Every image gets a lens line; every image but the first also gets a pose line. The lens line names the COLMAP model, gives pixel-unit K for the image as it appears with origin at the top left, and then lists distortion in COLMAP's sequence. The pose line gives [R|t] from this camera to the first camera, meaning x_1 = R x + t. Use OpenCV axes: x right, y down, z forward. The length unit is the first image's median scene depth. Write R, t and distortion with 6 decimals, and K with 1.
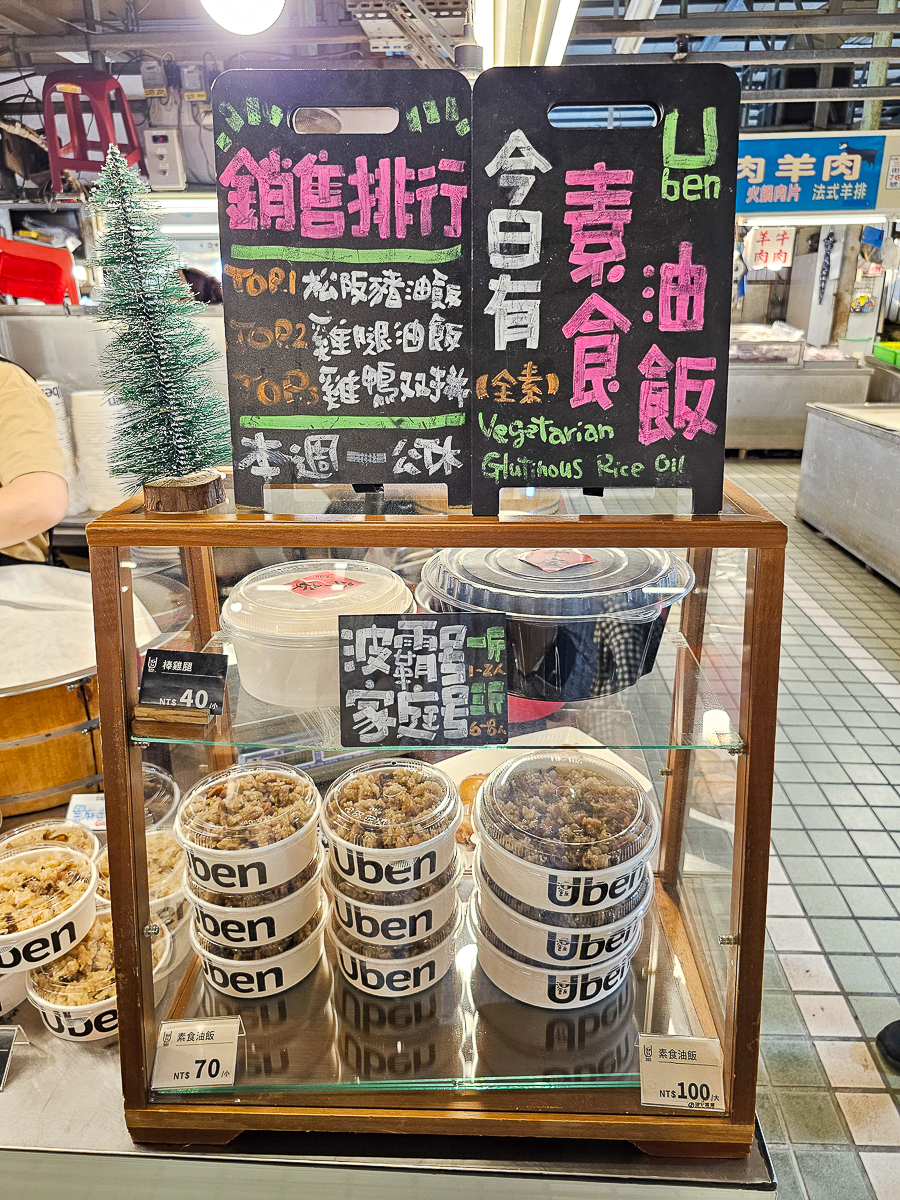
lens RADIAL K [[831.4, 0, 459.1], [0, 831.4, 583.9], [0, 0, 1]] dist [0.037229, -0.023894]
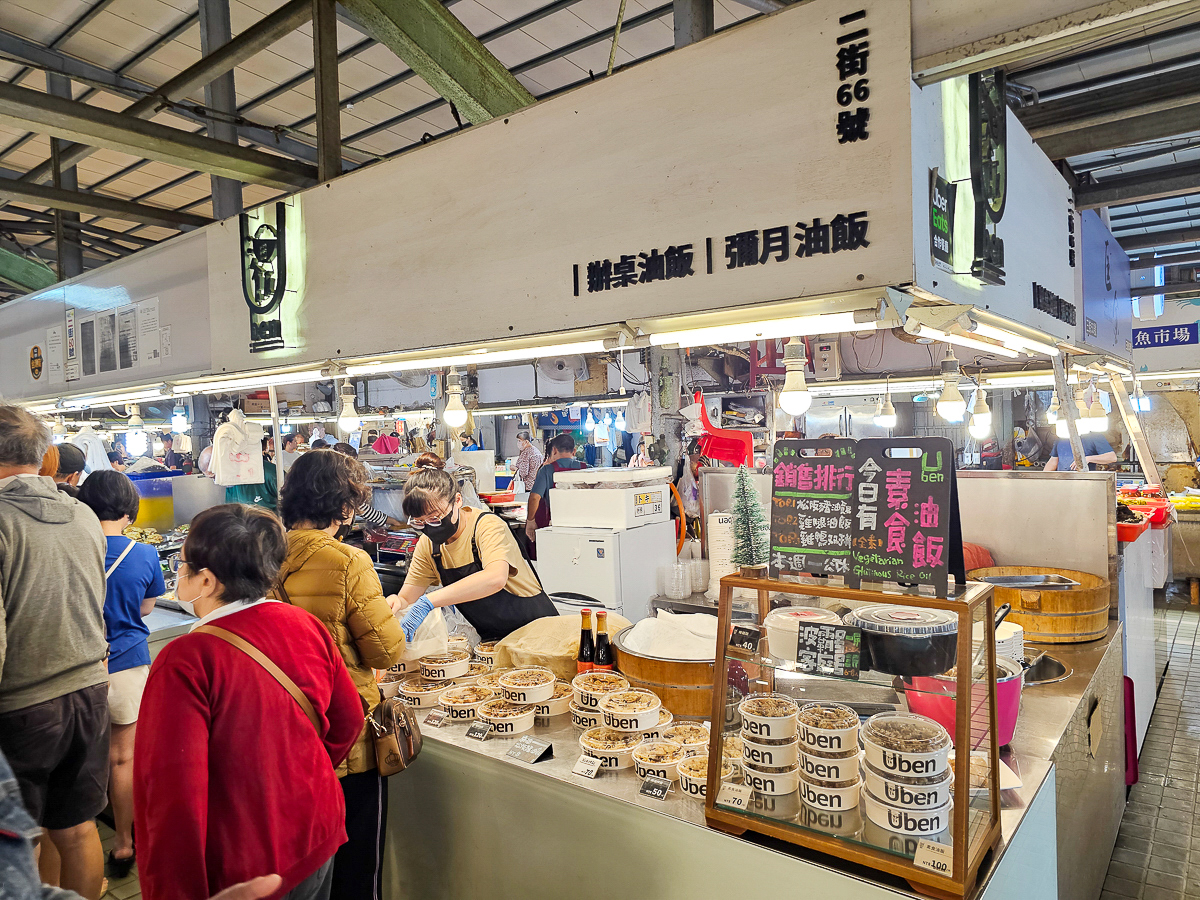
lens RADIAL K [[831.4, 0, 595.4], [0, 831.4, 450.6], [0, 0, 1]] dist [0.037229, -0.023894]
pose [[0.817596, 0.001338, -0.575791, 0.908287], [-0.172241, 0.954776, -0.242355, 0.291752], [0.549428, 0.297323, 0.780851, -1.714458]]
